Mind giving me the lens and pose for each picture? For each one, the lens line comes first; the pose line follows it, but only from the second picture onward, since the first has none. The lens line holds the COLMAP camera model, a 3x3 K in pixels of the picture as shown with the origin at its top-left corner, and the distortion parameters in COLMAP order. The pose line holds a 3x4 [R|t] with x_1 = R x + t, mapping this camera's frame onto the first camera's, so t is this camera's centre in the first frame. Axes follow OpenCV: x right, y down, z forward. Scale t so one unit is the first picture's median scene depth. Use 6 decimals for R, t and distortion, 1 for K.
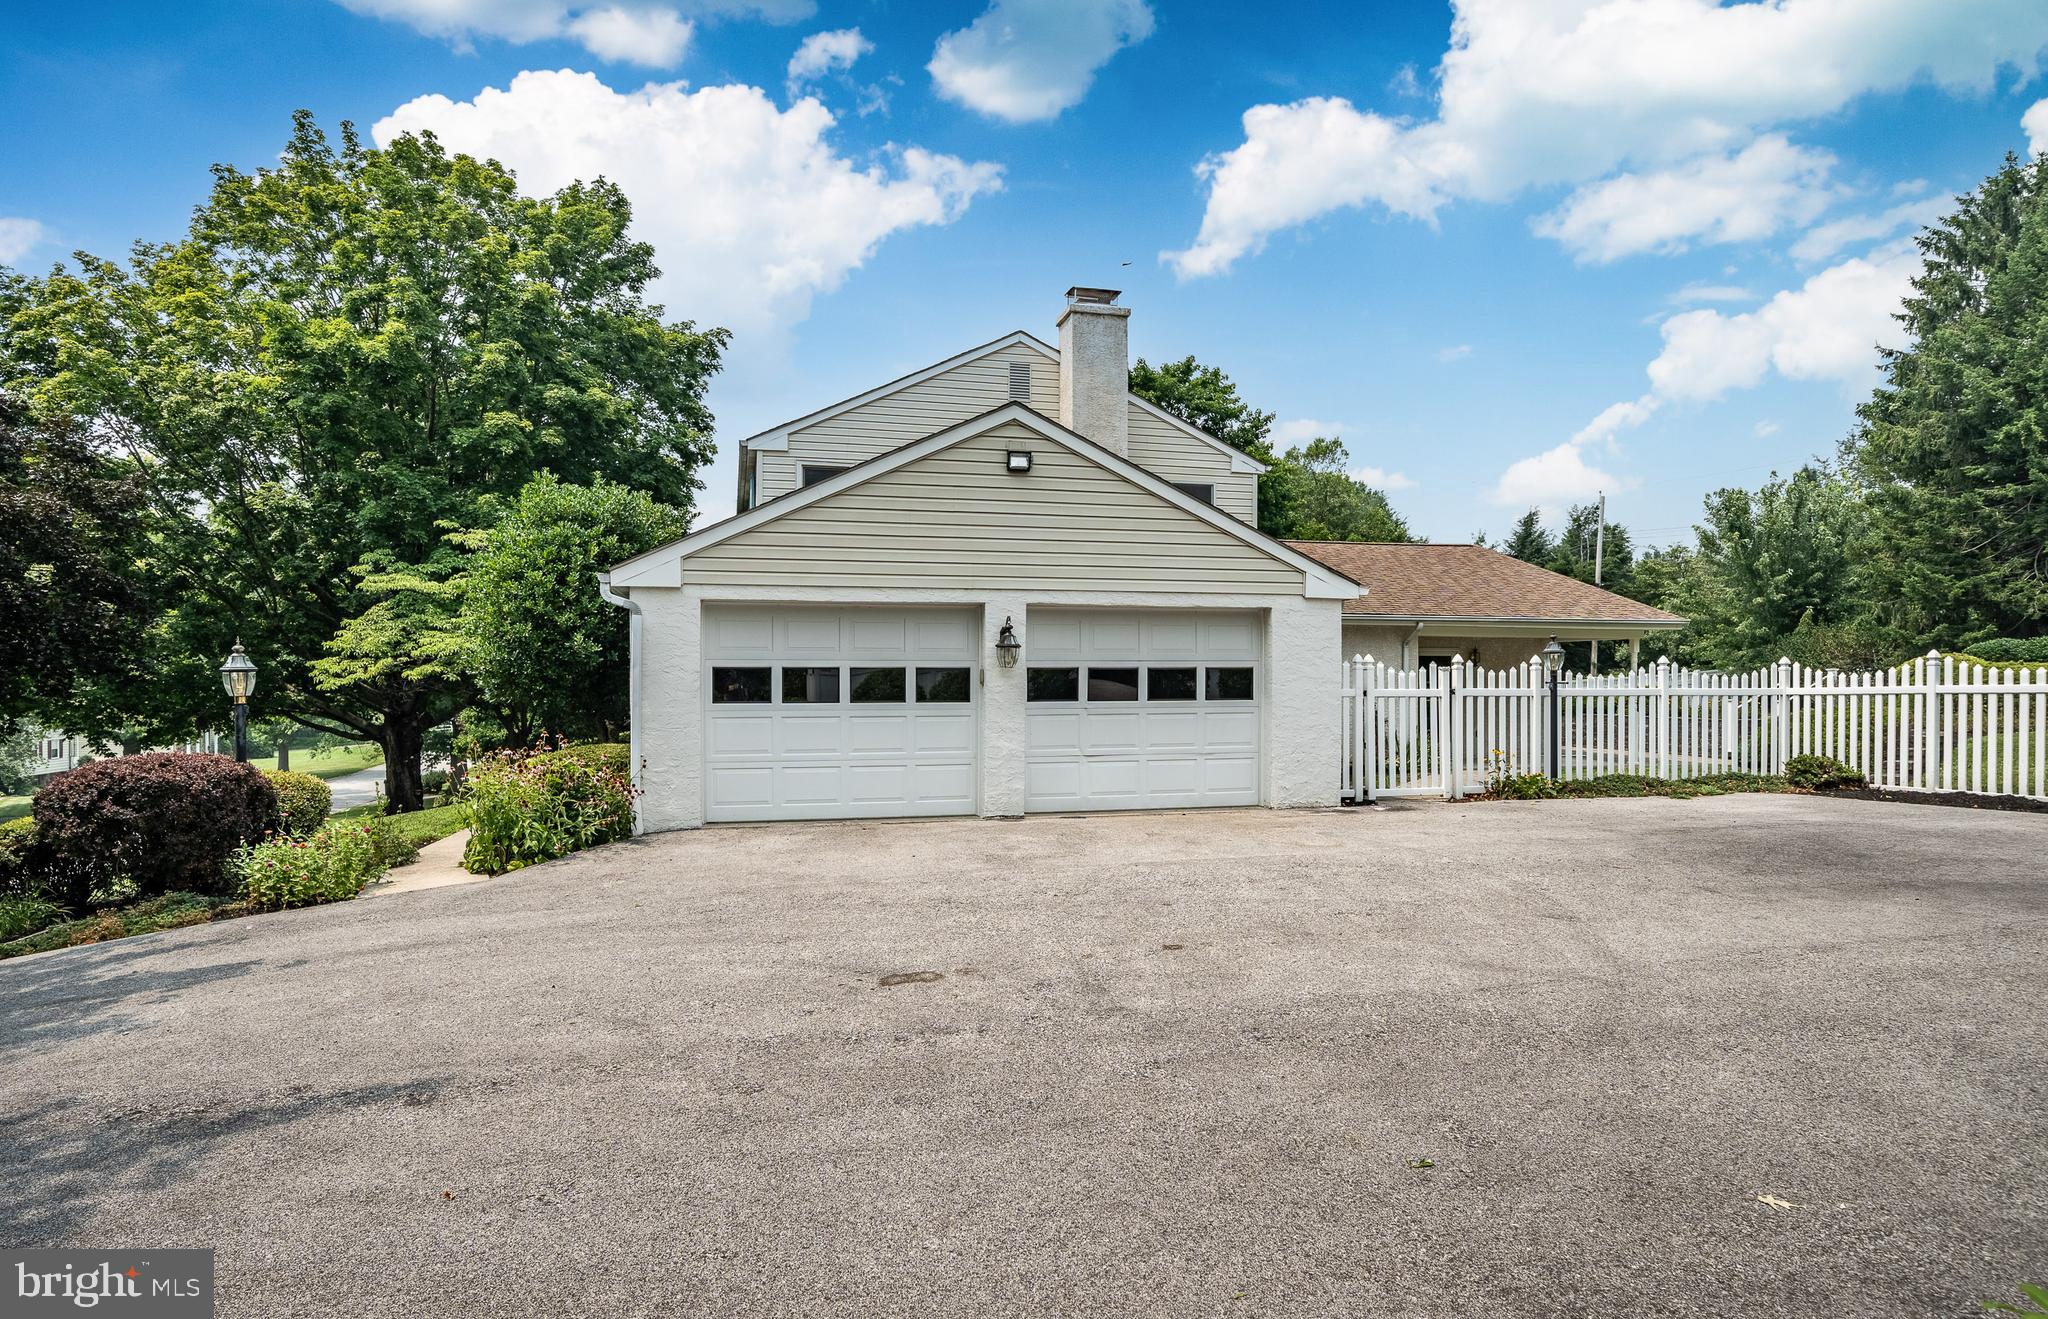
lens RADIAL K [[1129.3, 0, 1013.5], [0, 1129.3, 691.5], [0, 0, 1]] dist [-0.001942, -0.001291]
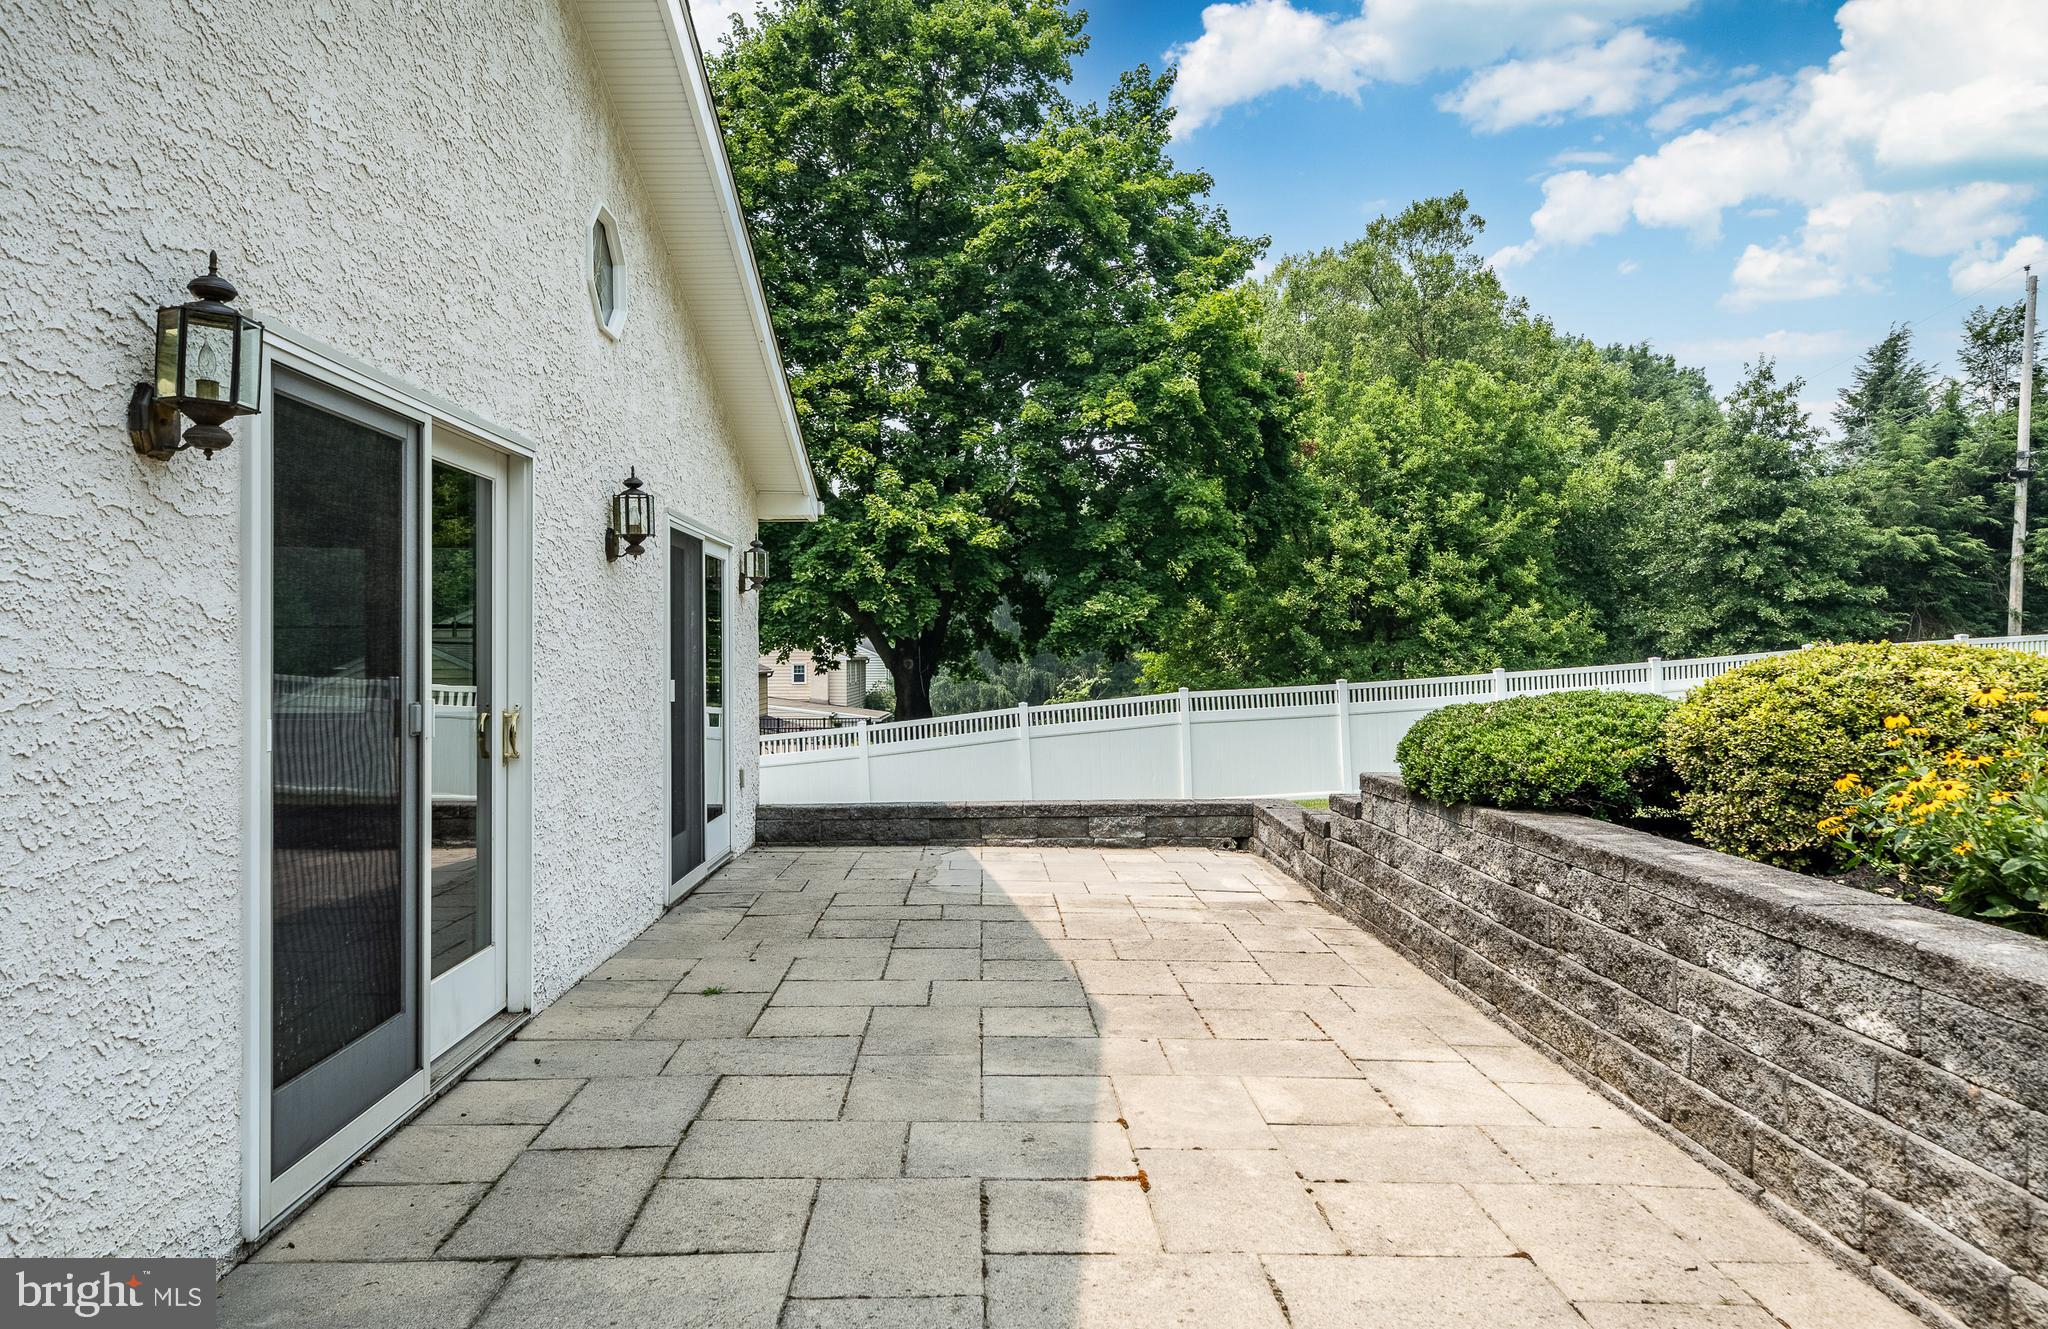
lens RADIAL K [[1298.1, 0, 1024.1], [0, 1298.1, 673.6], [0, 0, 1]] dist [0.006550, 0.002160]
pose [[0.977788, 0.000832, -0.209597, 1.019628], [0.000406, 0.999983, 0.005862, -0.003403], [0.209598, -0.005816, 0.977770, 1.683777]]
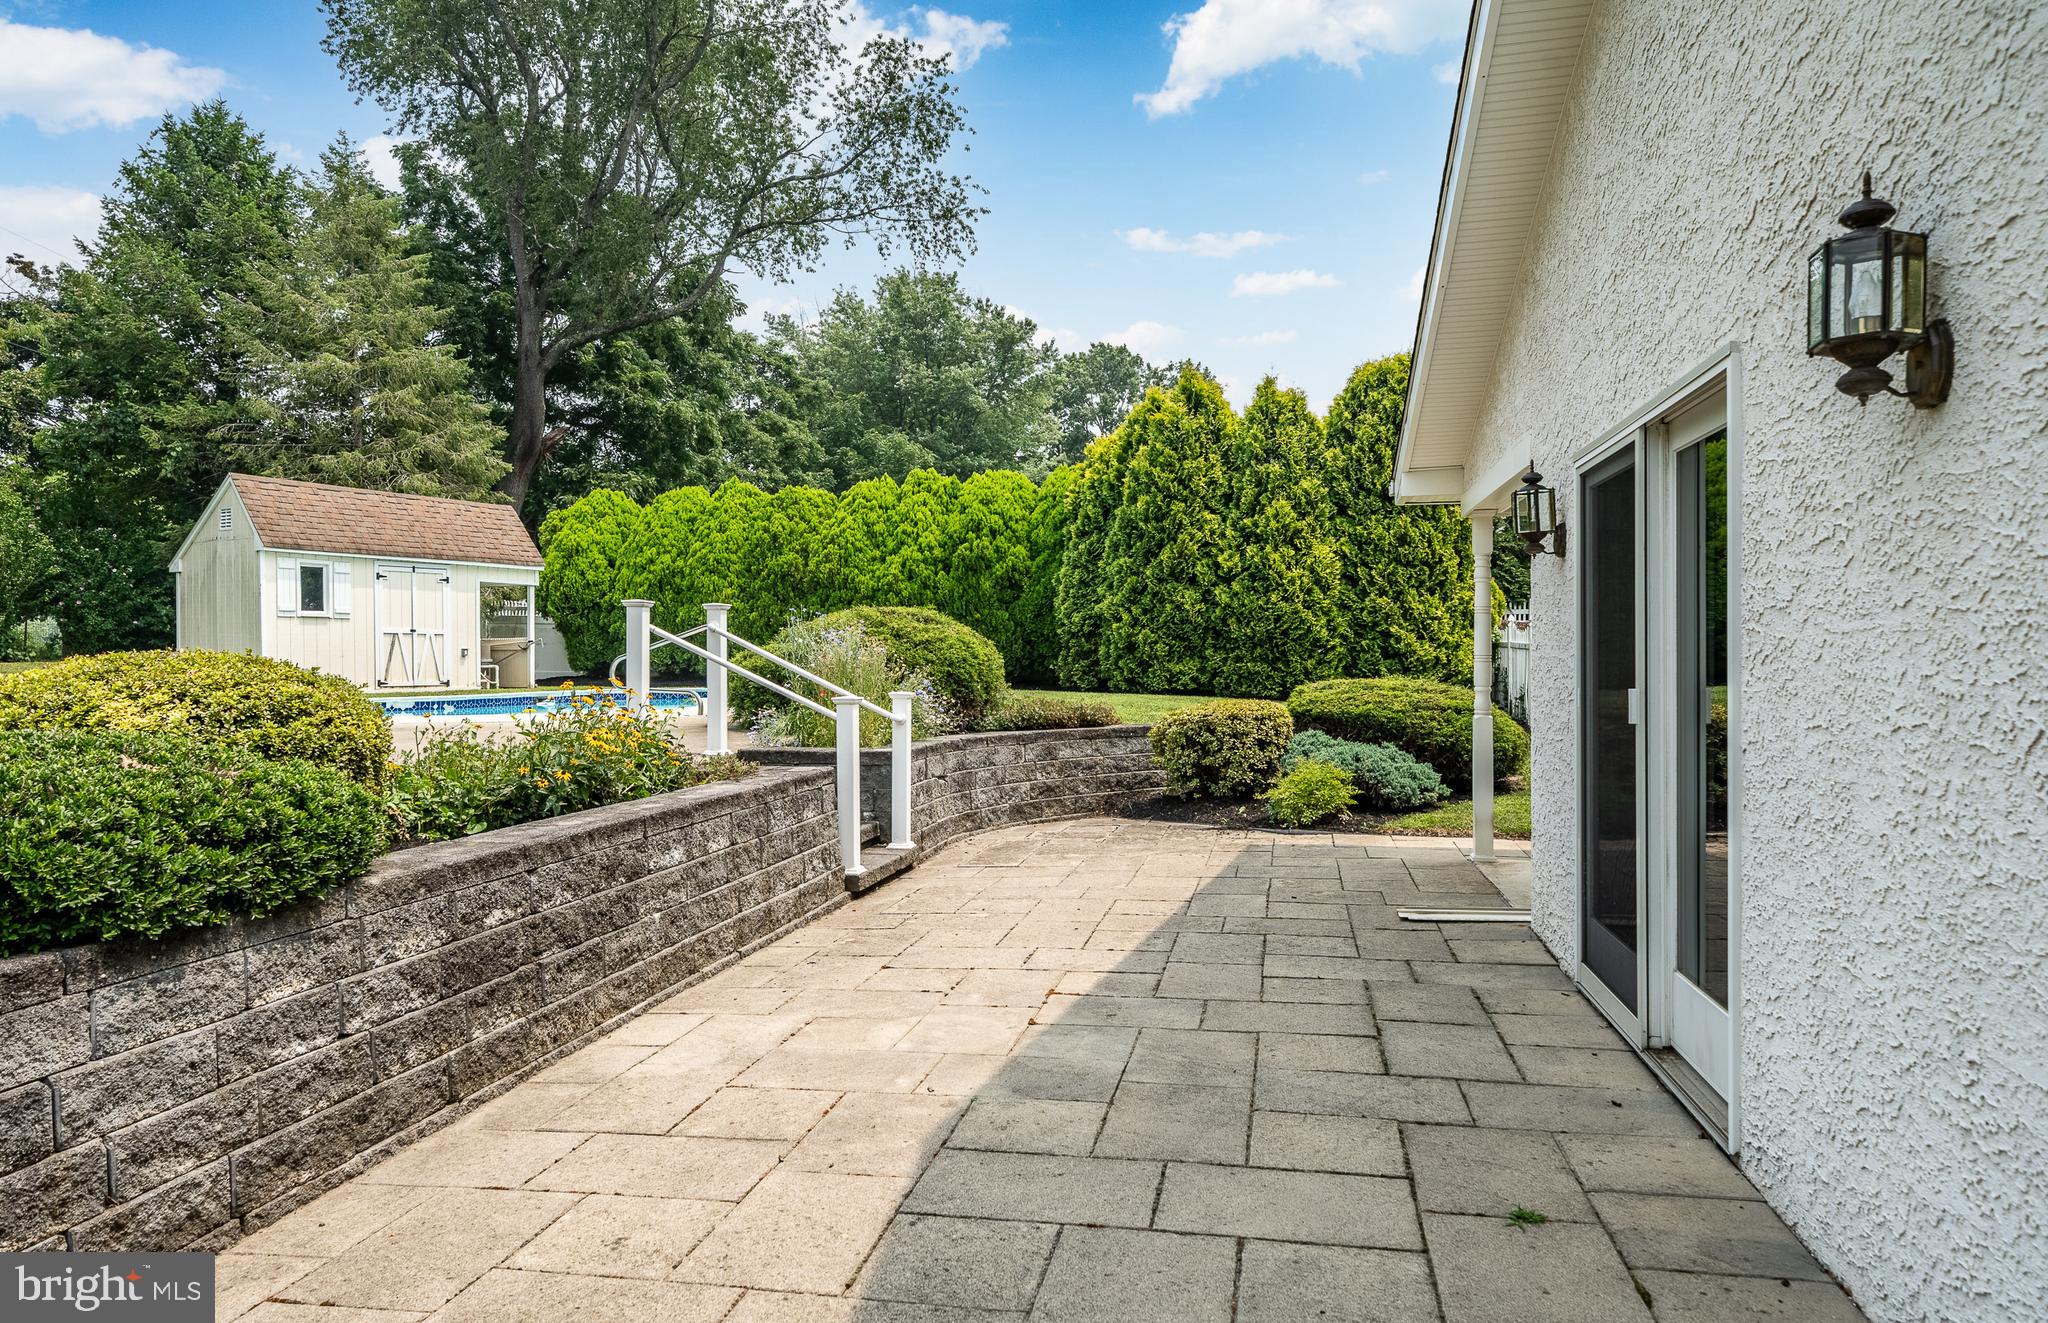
lens RADIAL K [[1303.1, 0, 1017.2], [0, 1303.1, 690.0], [0, 0, 1]] dist [-0.003420, 0.003170]
pose [[-0.899652, -0.003515, 0.436594, 0.814446], [0.011165, 0.999455, 0.031052, -0.007693], [-0.436465, 0.032811, -0.899123, 2.329381]]
